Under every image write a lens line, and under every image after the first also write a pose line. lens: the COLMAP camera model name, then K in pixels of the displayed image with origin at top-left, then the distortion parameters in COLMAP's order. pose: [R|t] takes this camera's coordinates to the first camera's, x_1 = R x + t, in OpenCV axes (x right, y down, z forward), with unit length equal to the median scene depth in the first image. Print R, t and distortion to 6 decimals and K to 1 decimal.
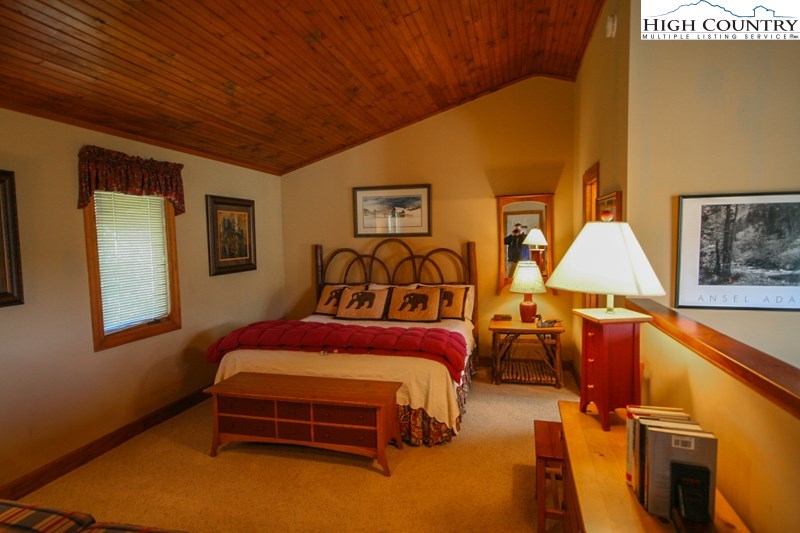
lens RADIAL K [[448.0, 0, 400.0], [0, 448.0, 266.5], [0, 0, 1]] dist [0.016193, 0.001384]
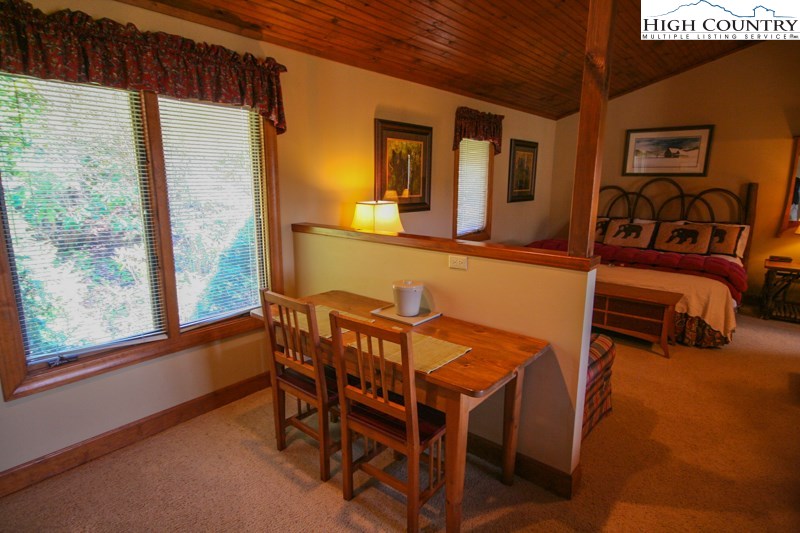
lens RADIAL K [[448.0, 0, 400.0], [0, 448.0, 266.5], [0, 0, 1]] dist [0.016193, 0.001384]
pose [[0.908052, 0.109455, -0.404303, -0.144158], [-0.056065, 0.988329, 0.141646, 0.034426], [0.415088, -0.105954, 0.903590, -0.304890]]
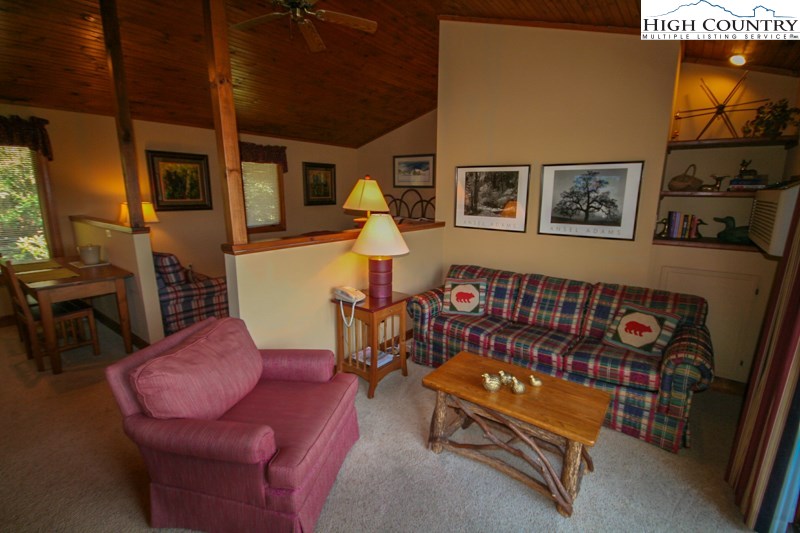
lens RADIAL K [[369.9, 0, 400.0], [0, 369.9, 266.5], [0, 0, 1]] dist [0.013961, 0.000216]
pose [[0.918322, 0.106253, -0.381306, 0.529045], [-0.052725, 0.987550, 0.148204, 0.019353], [0.392306, -0.115995, 0.912492, -0.280881]]
